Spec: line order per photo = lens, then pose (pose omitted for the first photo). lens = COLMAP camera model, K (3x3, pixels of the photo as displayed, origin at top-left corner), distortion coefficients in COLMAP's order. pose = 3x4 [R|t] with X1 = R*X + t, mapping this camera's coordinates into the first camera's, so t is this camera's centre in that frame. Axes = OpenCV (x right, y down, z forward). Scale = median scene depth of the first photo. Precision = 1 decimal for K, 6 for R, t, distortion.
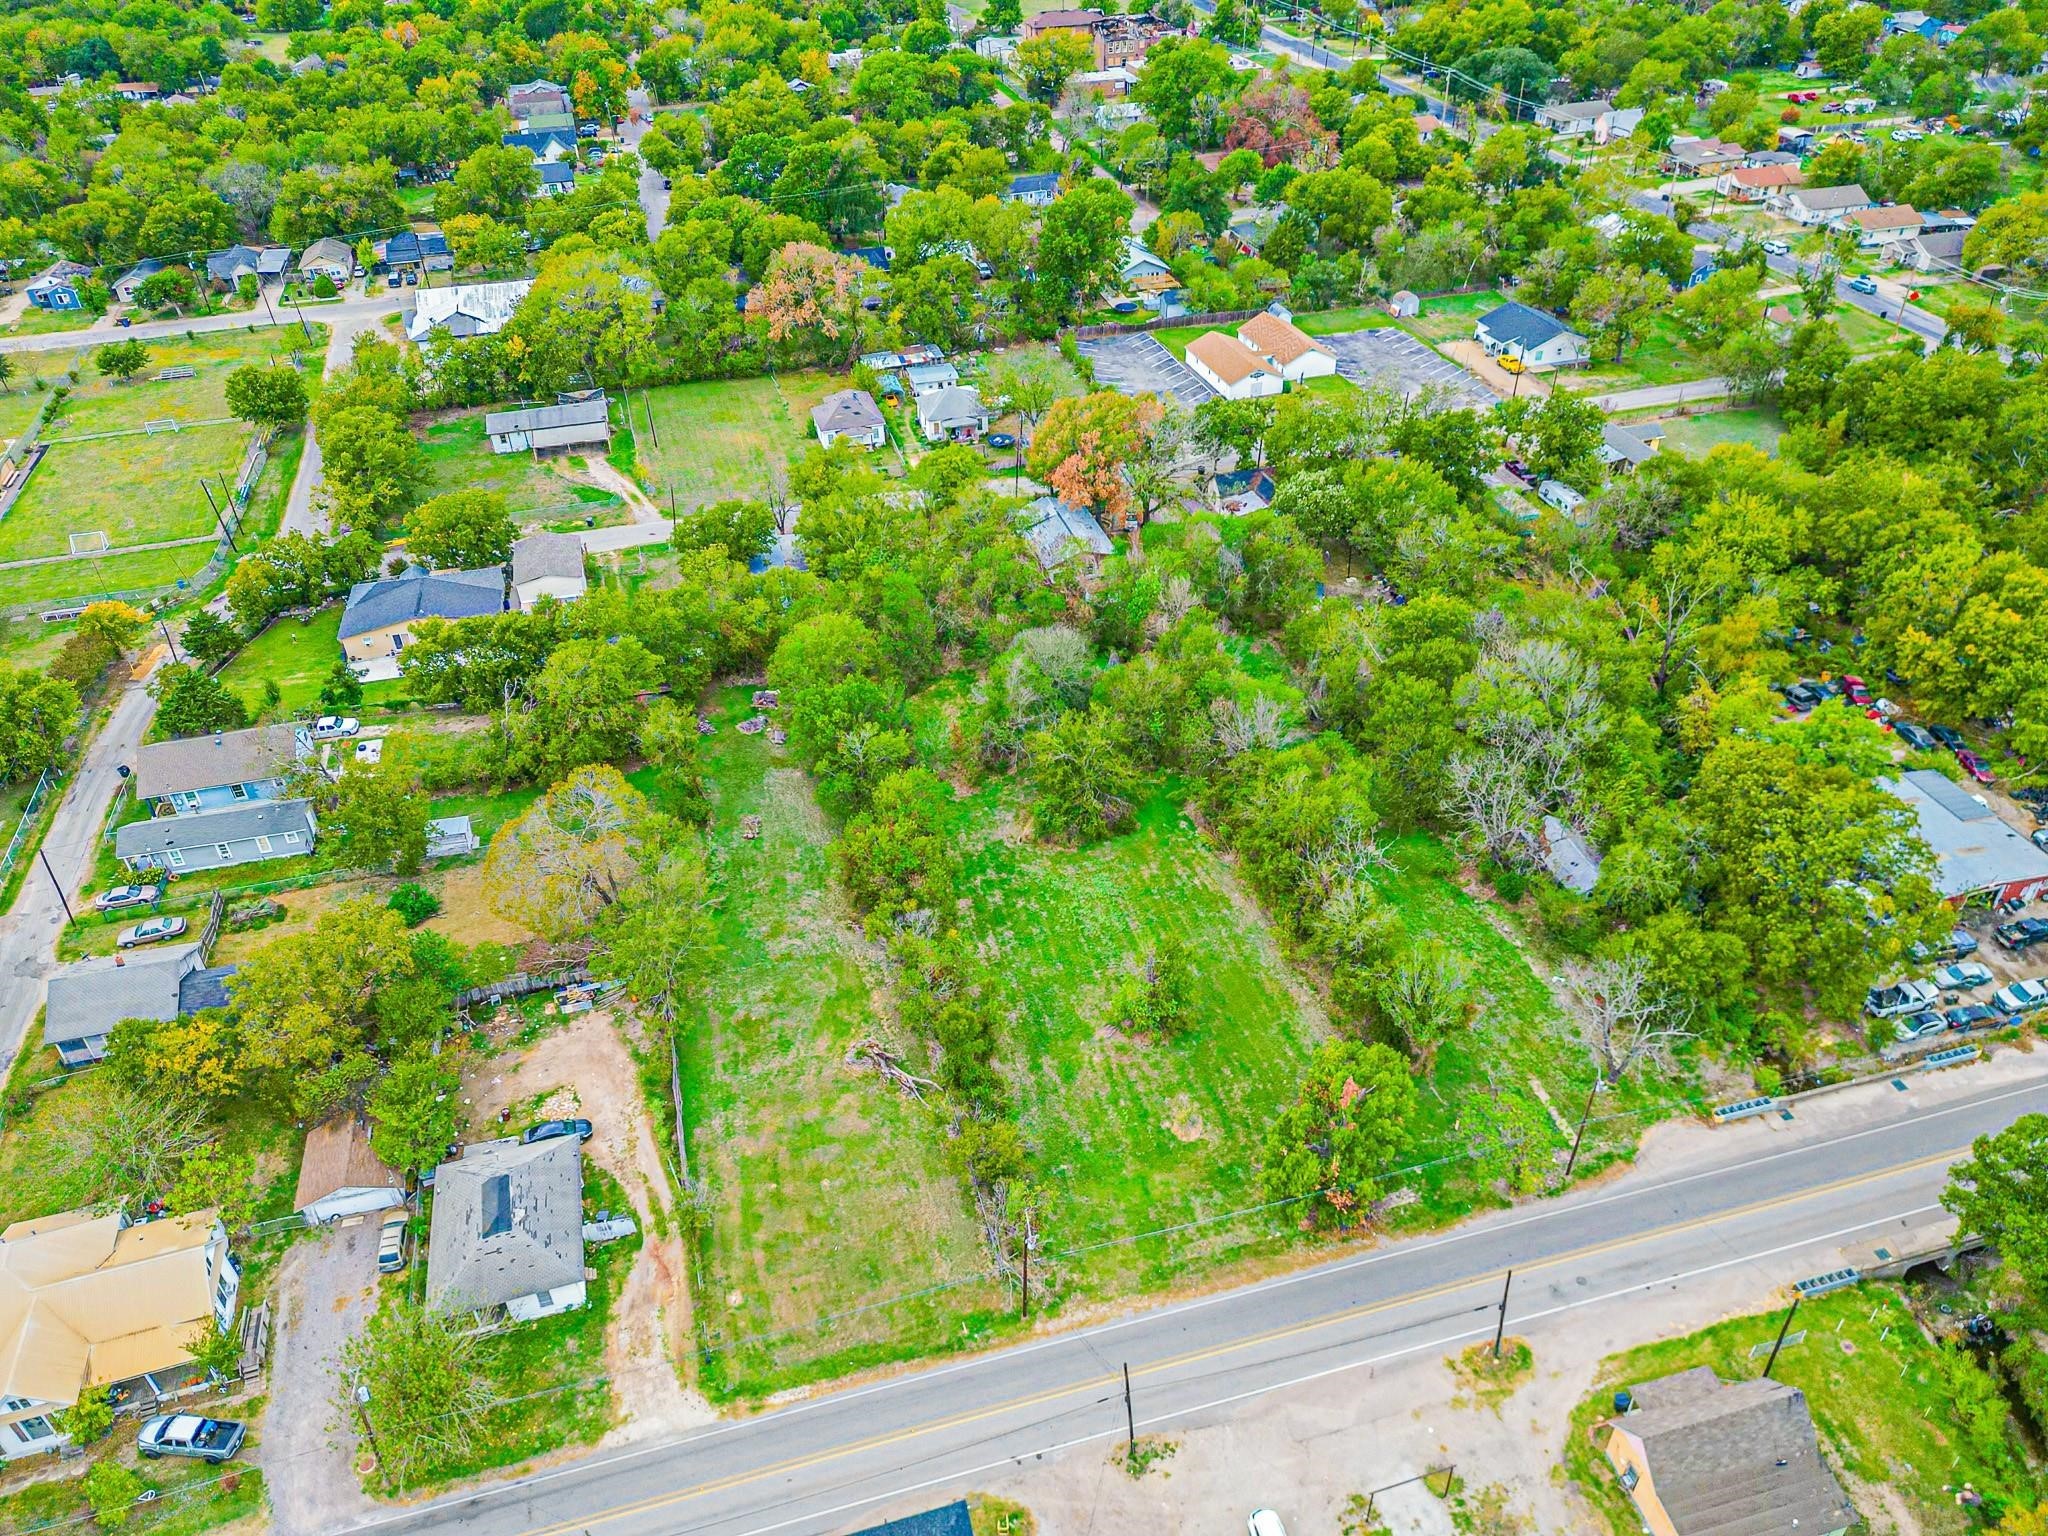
lens RADIAL K [[1439.8, 0, 1025.7], [0, 1439.8, 759.8], [0, 0, 1]] dist [0.078138, -0.079051]
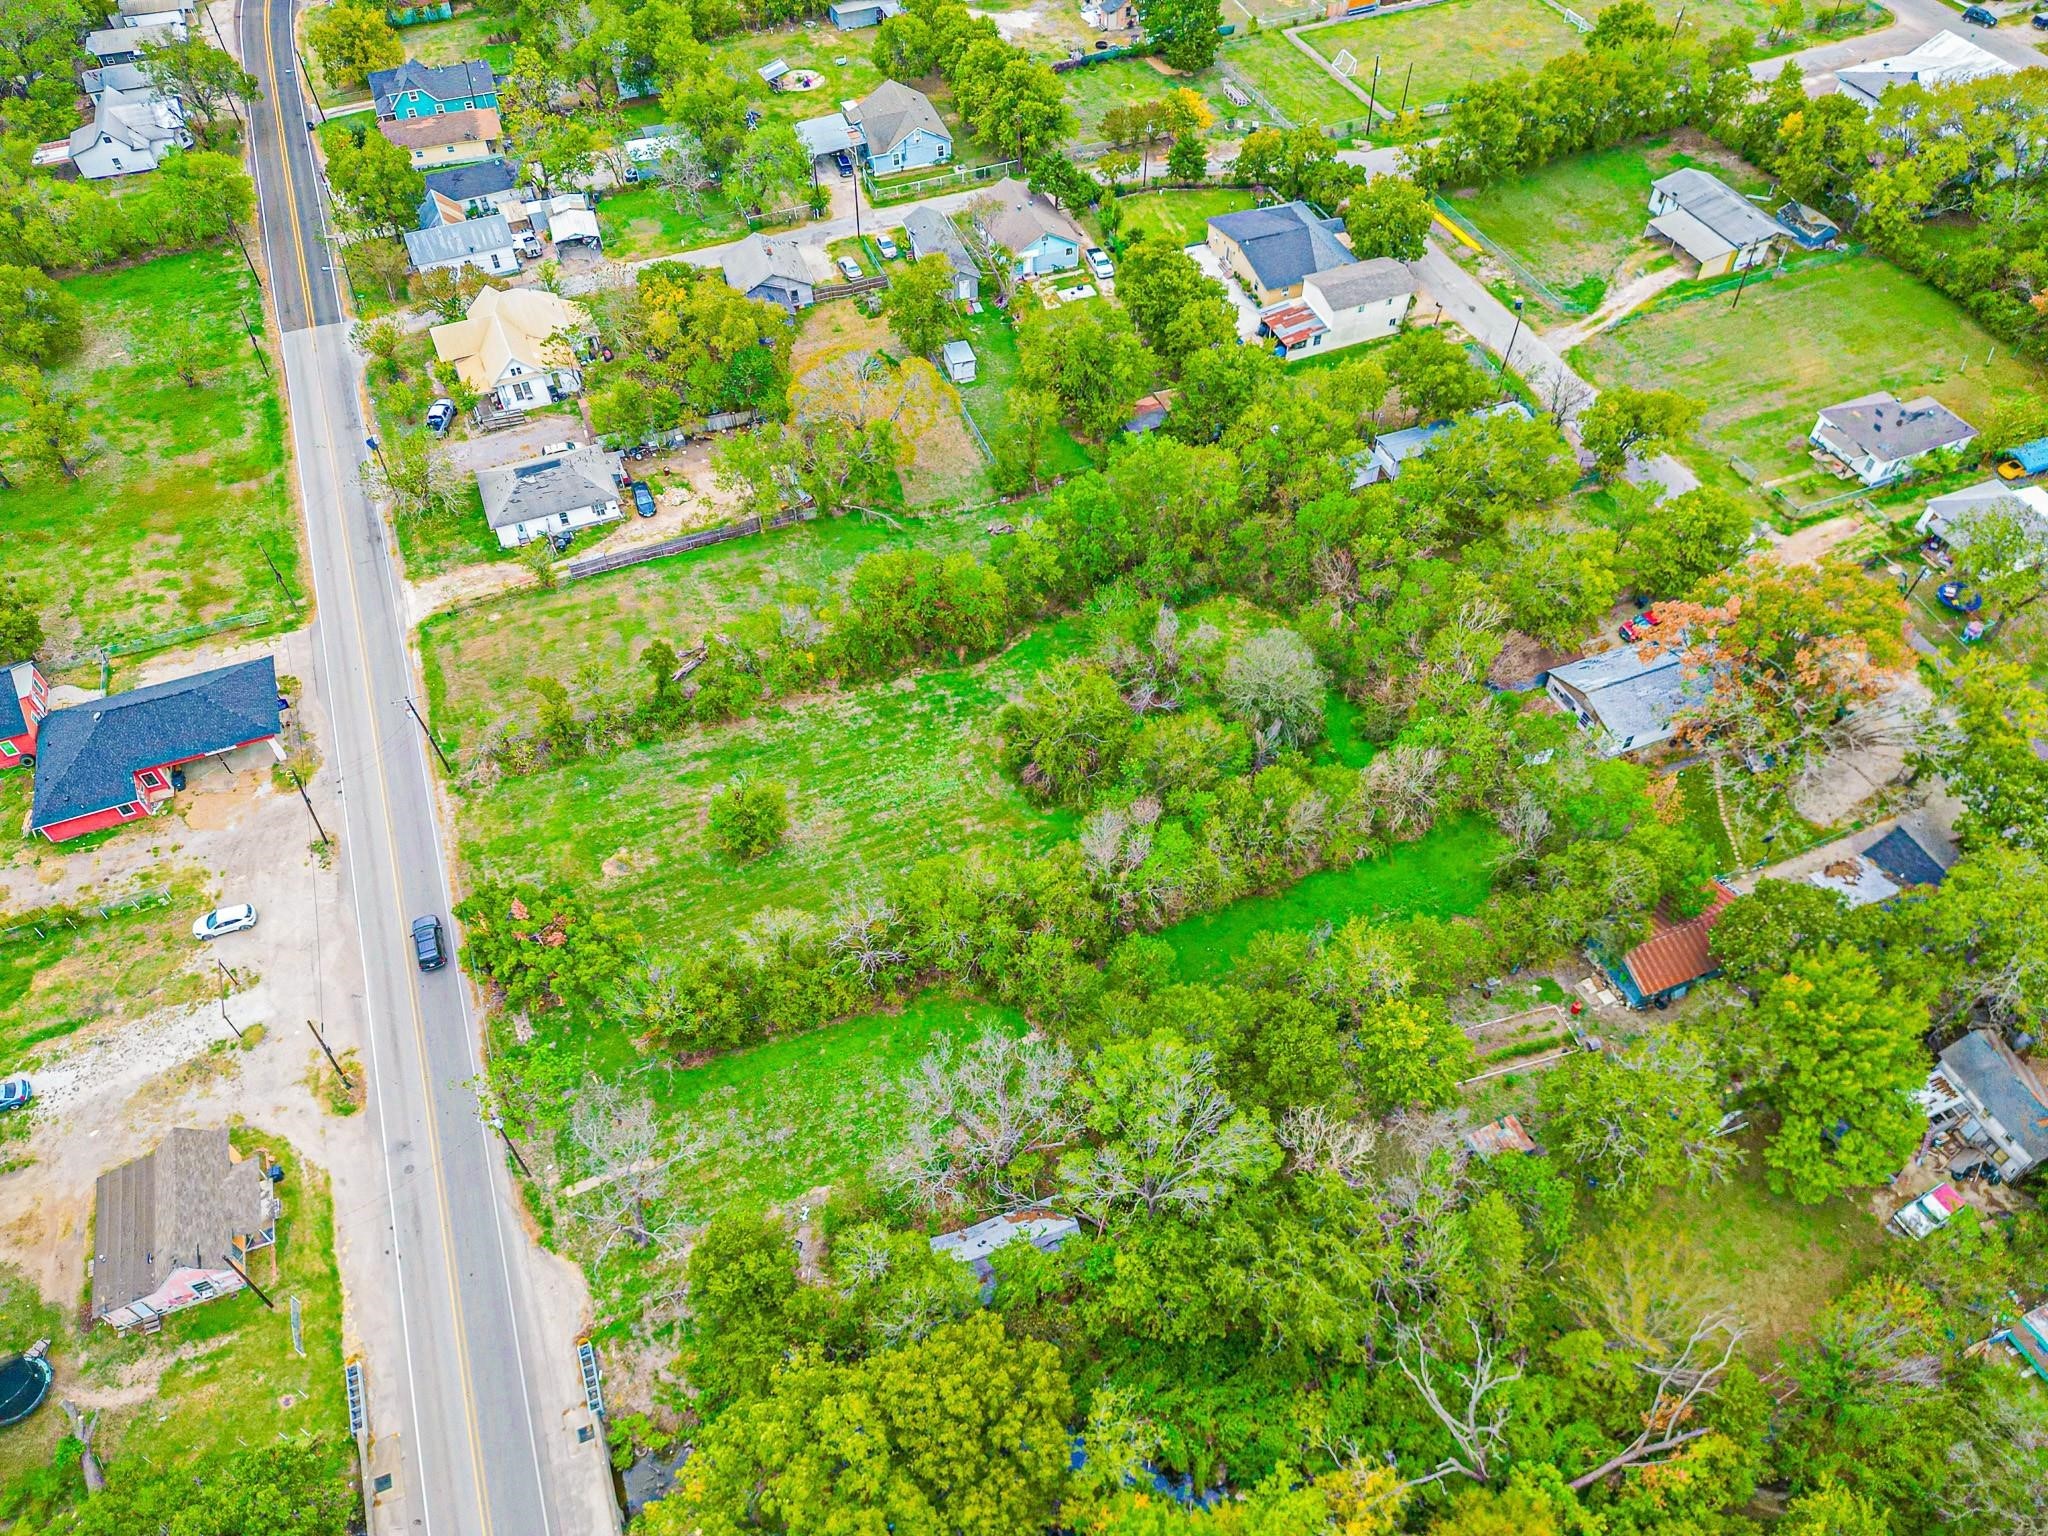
lens RADIAL K [[1433.0, 0, 1025.3], [0, 1433.0, 763.0], [0, 0, 1]] dist [0.078286, -0.077249]
pose [[0.112049, 0.770843, -0.627094, 0.623830], [-0.574710, 0.565087, 0.591933, -0.501593], [0.810650, 0.294072, 0.506329, 0.532144]]
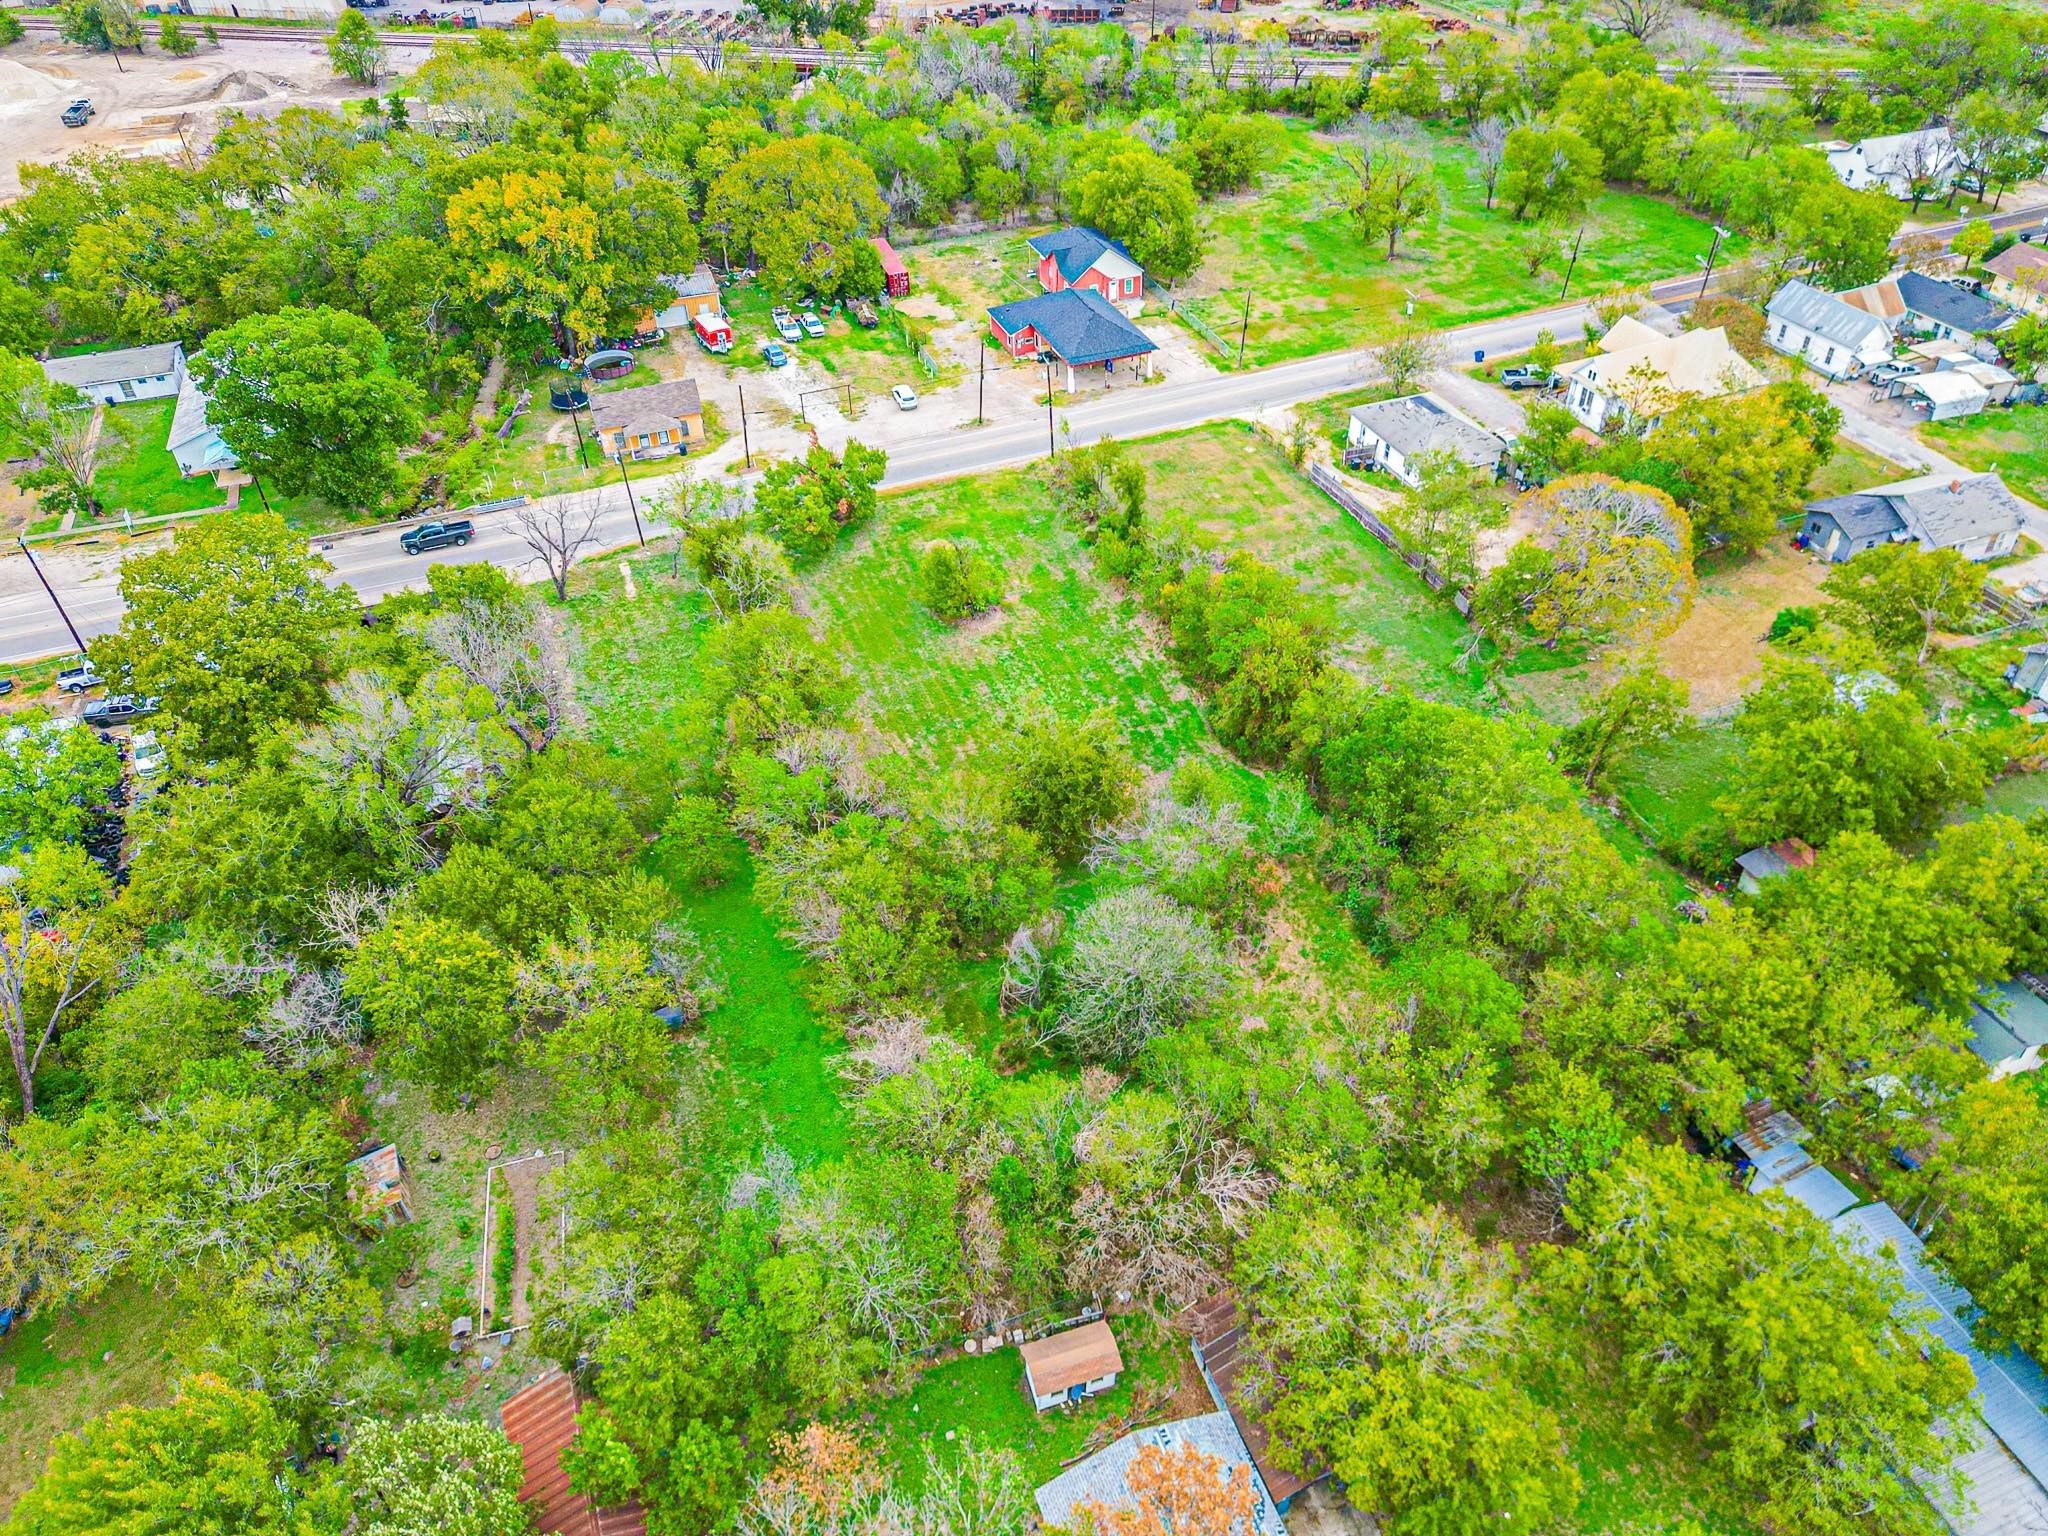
lens RADIAL K [[1439.8, 0, 1025.7], [0, 1439.8, 759.8], [0, 0, 1]] dist [0.078138, -0.079051]
pose [[-0.994309, 0.098128, -0.041487, 0.084347], [-0.015089, 0.255779, 0.966618, -0.691004], [0.105463, 0.961742, -0.252842, 1.182172]]
